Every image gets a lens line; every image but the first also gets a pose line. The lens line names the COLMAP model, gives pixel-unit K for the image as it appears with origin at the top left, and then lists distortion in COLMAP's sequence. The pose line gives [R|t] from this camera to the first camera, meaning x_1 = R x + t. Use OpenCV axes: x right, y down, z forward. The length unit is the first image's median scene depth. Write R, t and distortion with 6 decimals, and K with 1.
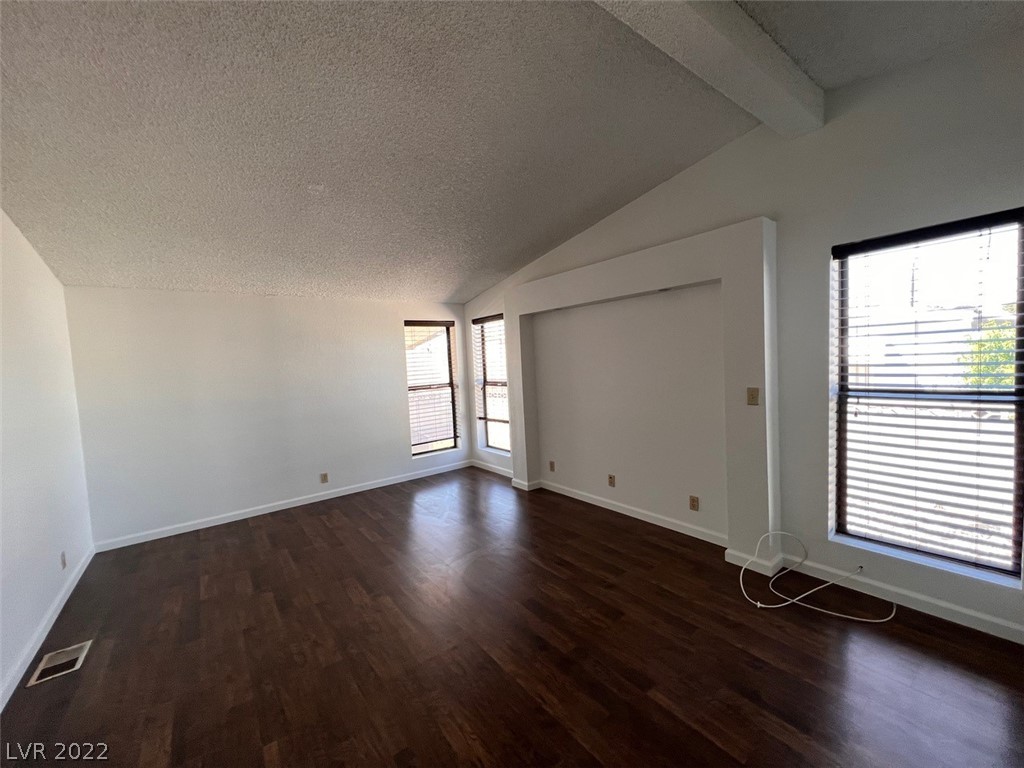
lens RADIAL K [[411.9, 0, 510.8], [0, 411.9, 381.7], [0, 0, 1]] dist [0.000766, 0.001008]
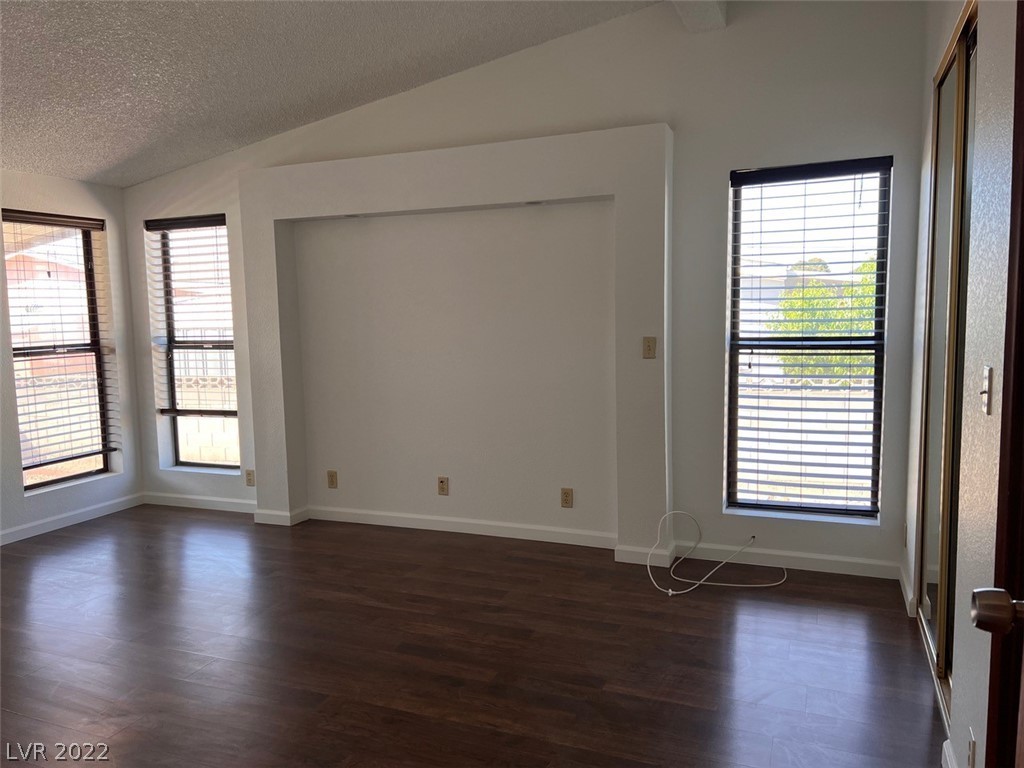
lens RADIAL K [[771.4, 0, 508.8], [0, 771.4, 385.2], [0, 0, 1]] dist [0.054973, -0.060126]
pose [[0.863846, -0.015282, 0.503523, -0.385515], [0.004012, 0.999717, 0.023458, 0.068644], [-0.503739, -0.018244, 0.863663, -0.154171]]
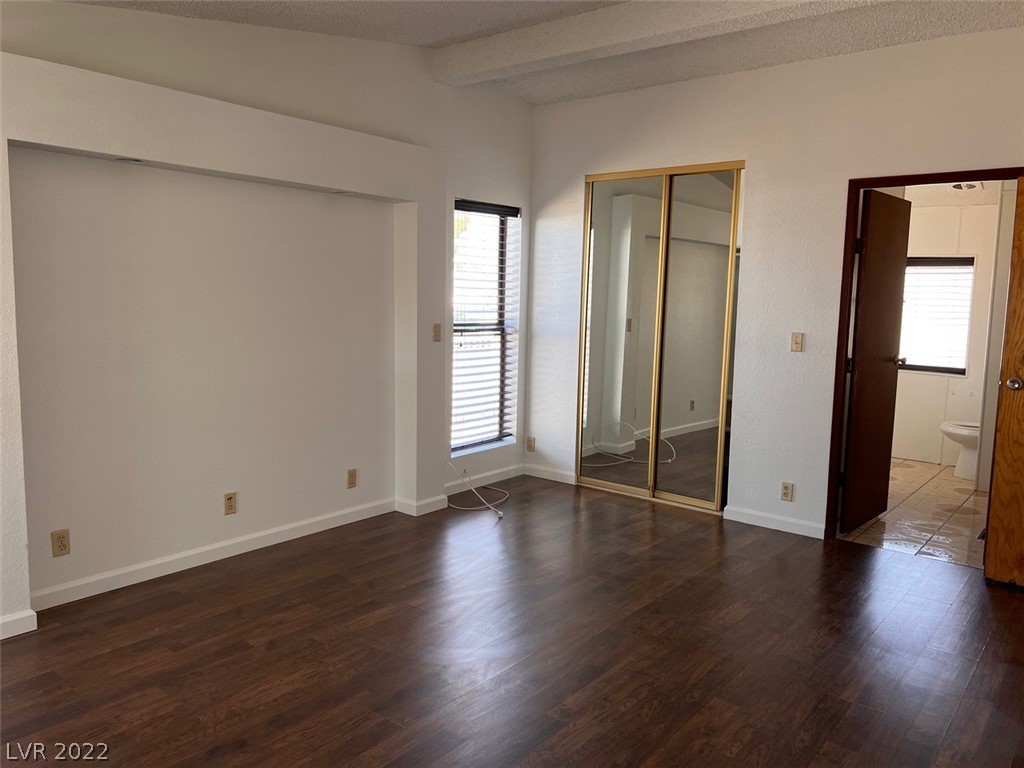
lens RADIAL K [[771.4, 0, 509.4], [0, 771.4, 382.5], [0, 0, 1]] dist [0.054973, -0.060126]
pose [[-0.244815, -0.061098, 0.967643, -1.156162], [0.045972, 0.996159, 0.074529, 0.023413], [-0.968479, 0.062730, -0.241066, 1.200108]]
